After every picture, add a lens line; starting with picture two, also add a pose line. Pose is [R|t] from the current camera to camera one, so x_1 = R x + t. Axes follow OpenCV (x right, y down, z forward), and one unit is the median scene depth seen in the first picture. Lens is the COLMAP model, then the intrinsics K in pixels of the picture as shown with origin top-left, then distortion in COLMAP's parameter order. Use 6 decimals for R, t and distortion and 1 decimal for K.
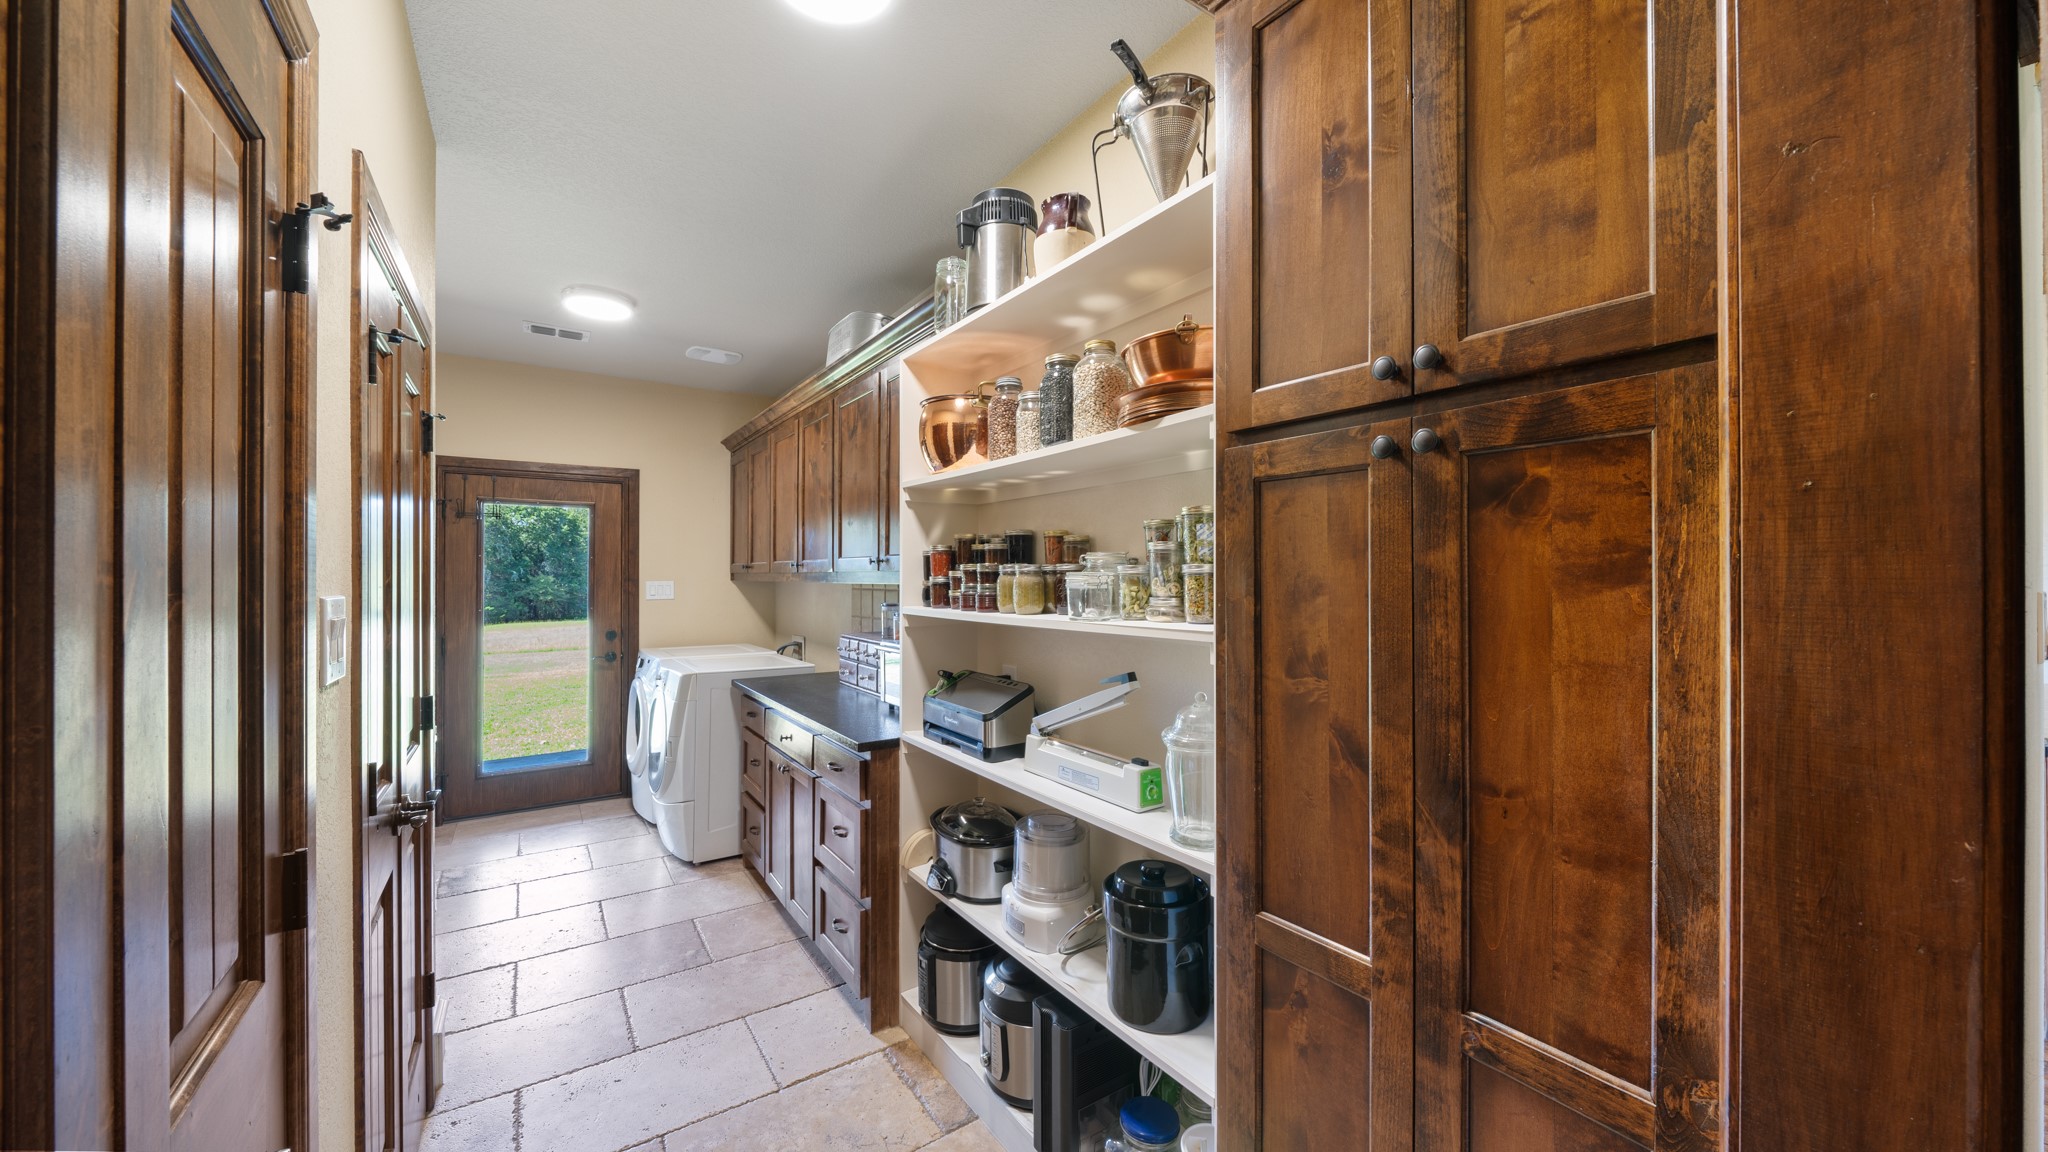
lens RADIAL K [[723.0, 0, 1025.0], [0, 723.0, 573.0], [0, 0, 1]] dist [-0.007006, -0.000014]
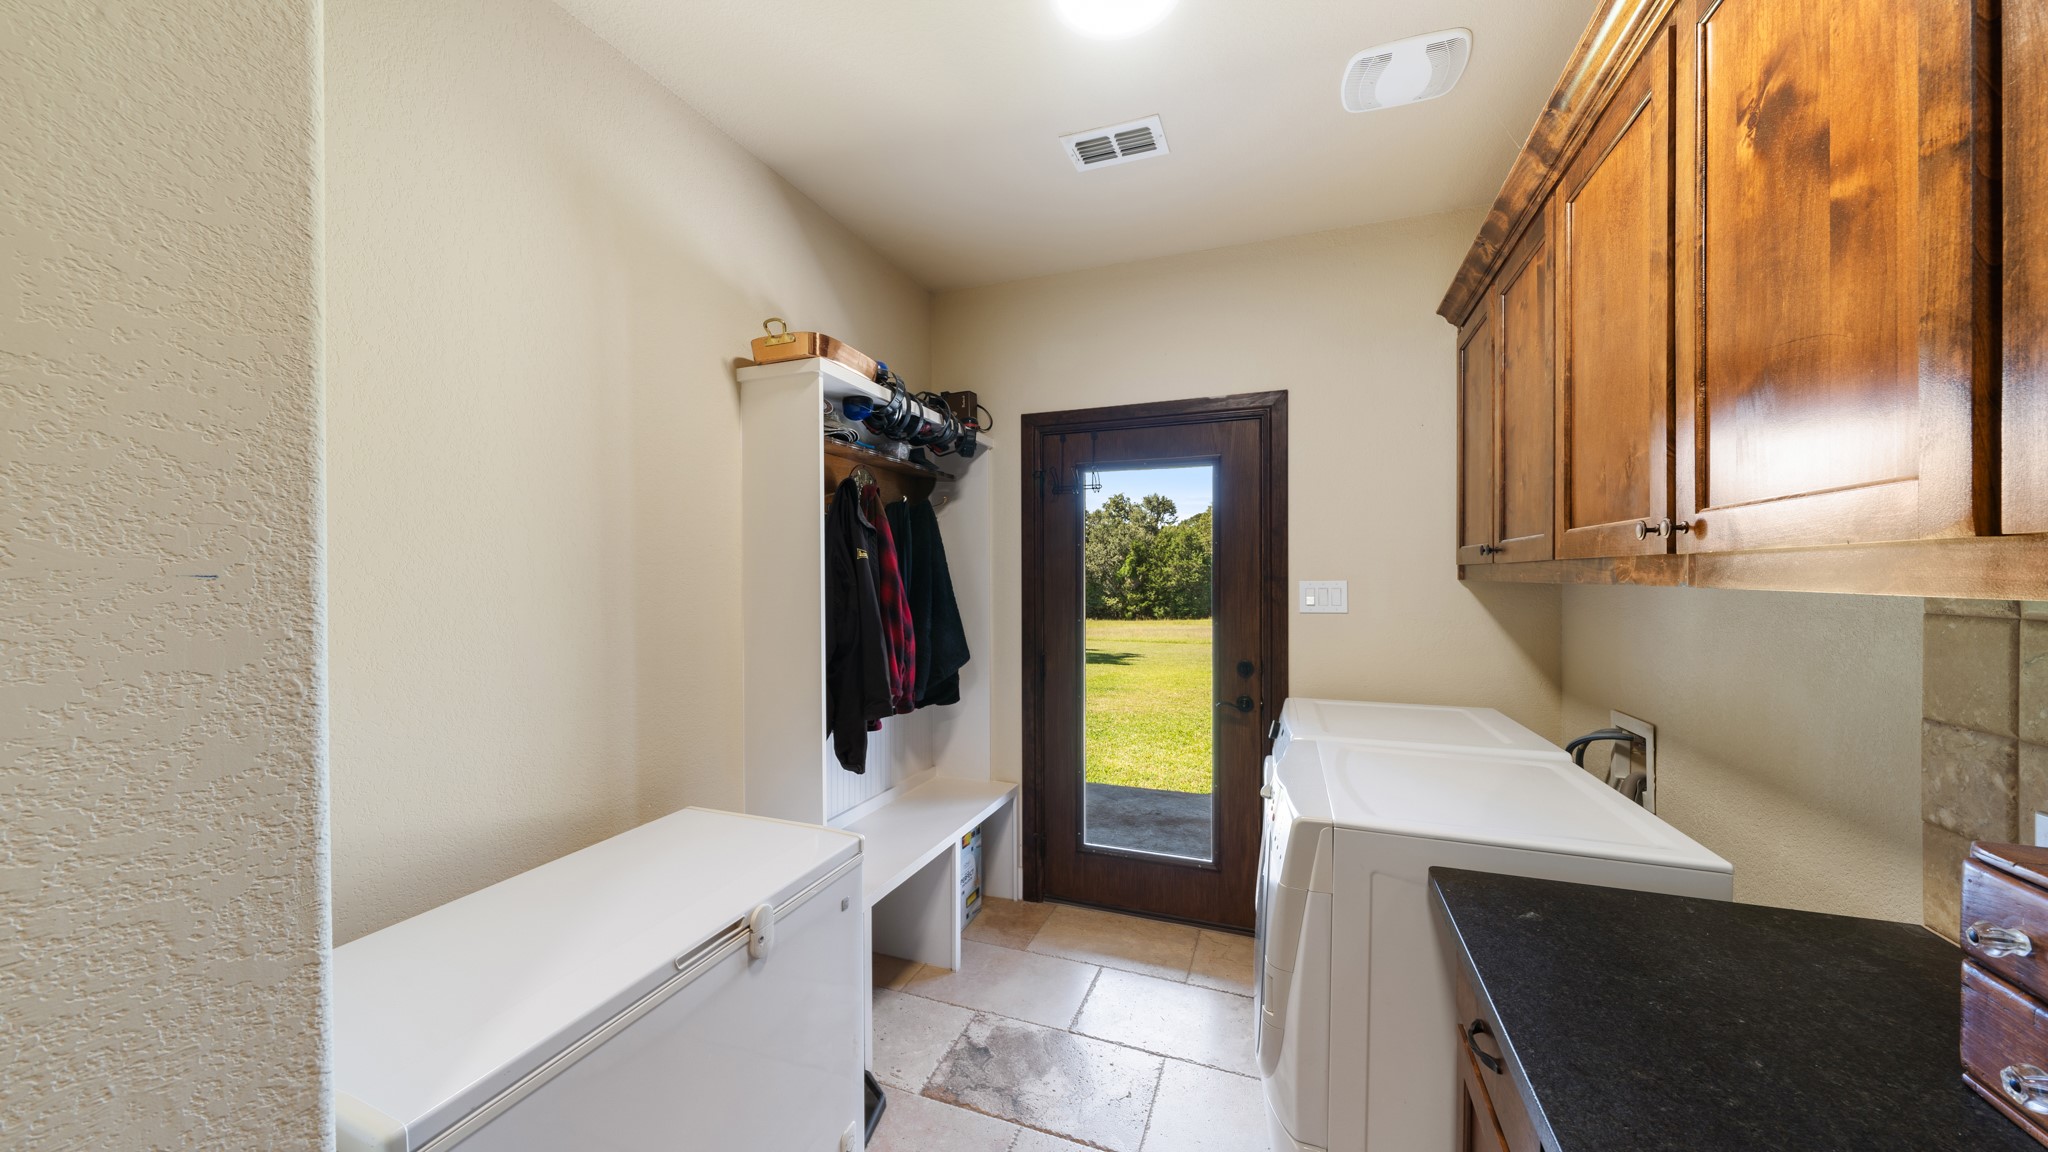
lens RADIAL K [[723.0, 0, 1025.0], [0, 723.0, 573.0], [0, 0, 1]] dist [-0.007006, -0.000014]
pose [[0.576546, -0.002544, -0.817060, -0.183001], [0.003550, 0.999994, -0.000608, 0.005116], [0.817057, -0.002550, 0.576552, 0.497672]]
